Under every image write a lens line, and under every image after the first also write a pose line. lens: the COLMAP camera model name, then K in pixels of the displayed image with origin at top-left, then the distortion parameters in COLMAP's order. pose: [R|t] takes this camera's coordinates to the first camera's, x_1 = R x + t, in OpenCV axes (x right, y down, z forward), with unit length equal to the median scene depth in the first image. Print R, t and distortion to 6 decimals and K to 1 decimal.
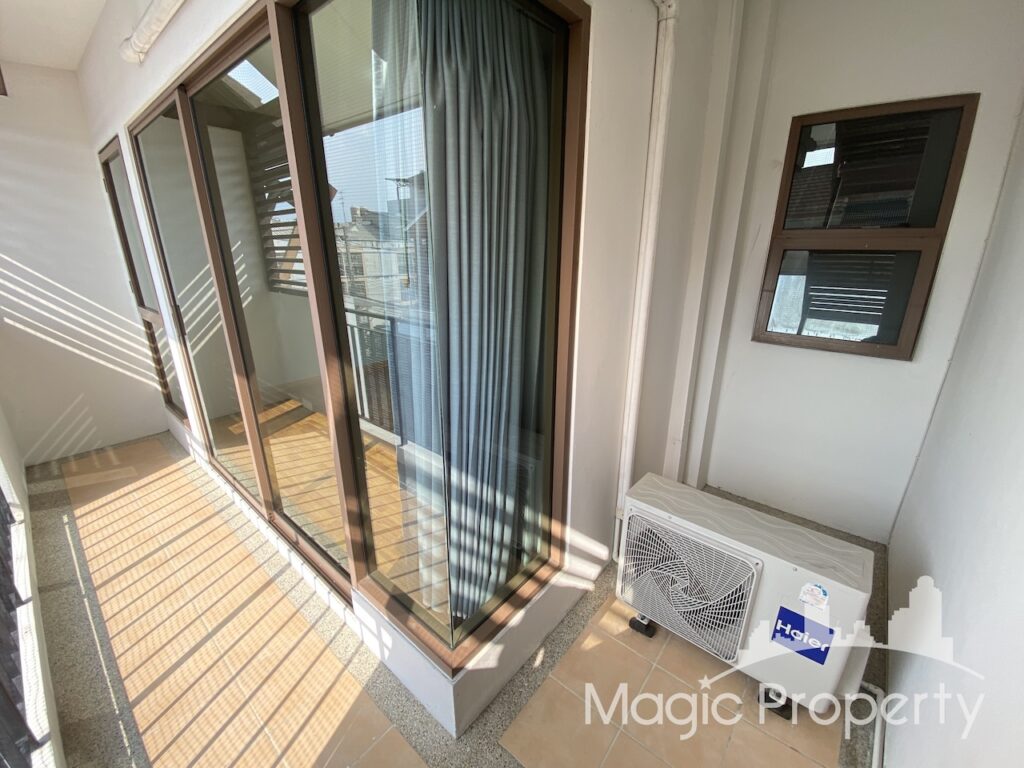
lens RADIAL K [[414.0, 0, 511.2], [0, 414.0, 381.4], [0, 0, 1]] dist [0.016792, -0.018093]
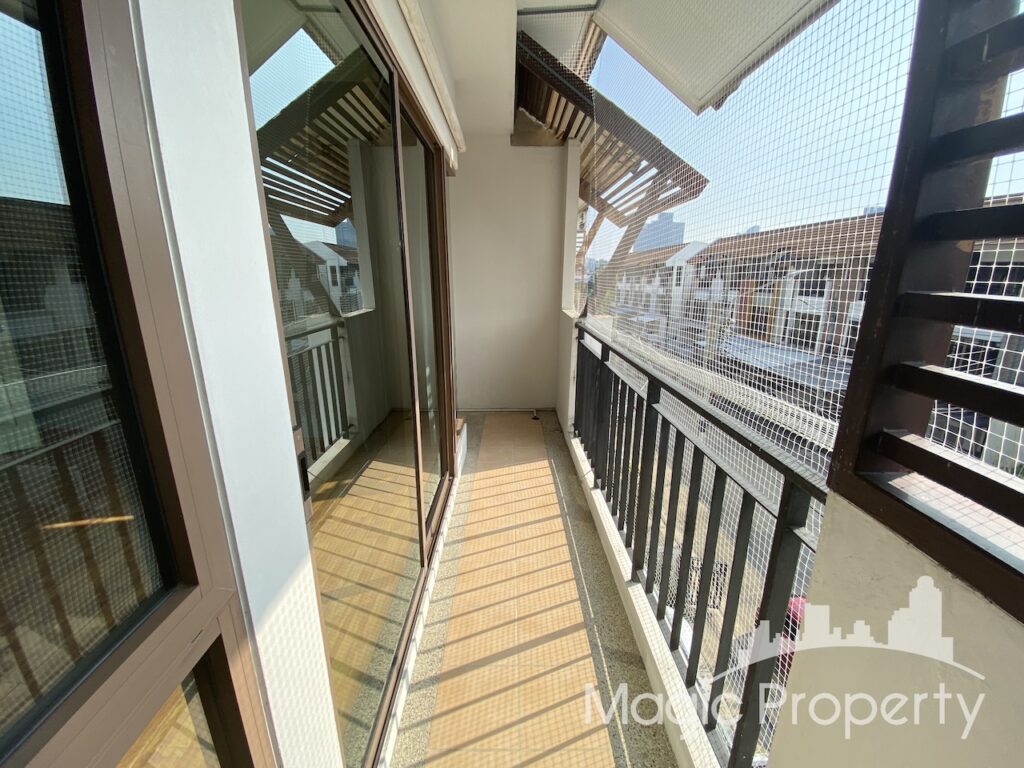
lens RADIAL K [[414.0, 0, 511.2], [0, 414.0, 381.4], [0, 0, 1]] dist [0.016792, -0.018093]
pose [[-0.650368, -0.186980, 0.736247, -1.452058], [0.238539, 0.869932, 0.431645, -0.375361], [-0.721194, 0.456352, -0.521174, 1.324429]]
